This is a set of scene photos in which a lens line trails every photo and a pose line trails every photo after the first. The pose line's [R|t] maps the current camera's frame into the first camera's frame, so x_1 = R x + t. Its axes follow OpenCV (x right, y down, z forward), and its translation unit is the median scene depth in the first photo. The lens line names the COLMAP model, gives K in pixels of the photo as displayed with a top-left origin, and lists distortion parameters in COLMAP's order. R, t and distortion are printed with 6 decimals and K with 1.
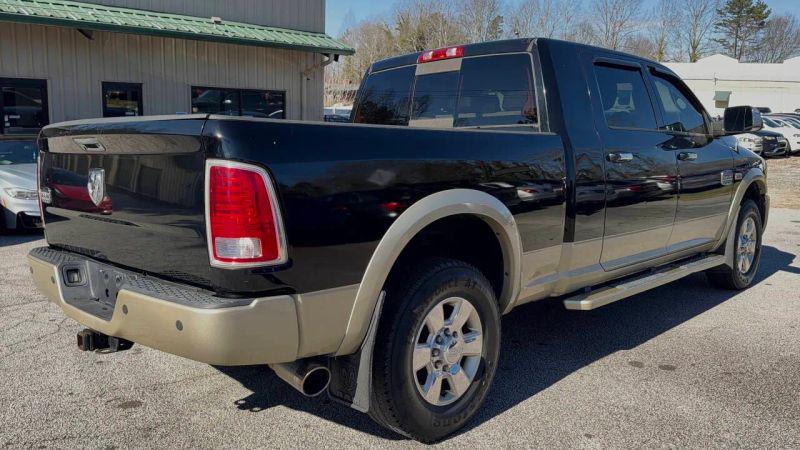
lens RADIAL K [[655.4, 0, 398.0], [0, 655.4, 224.5], [0, 0, 1]] dist [0.064376, -0.100257]
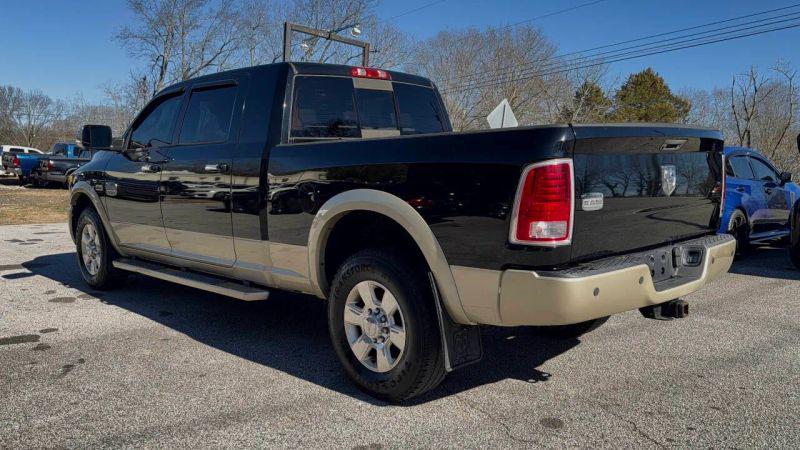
lens RADIAL K [[655.4, 0, 396.5], [0, 655.4, 227.2], [0, 0, 1]] dist [0.064376, -0.100257]
pose [[0.016640, -0.093572, 0.995473, -1.123841], [0.123599, 0.988168, 0.090819, -0.097868], [-0.992193, 0.121528, 0.028008, 0.991235]]
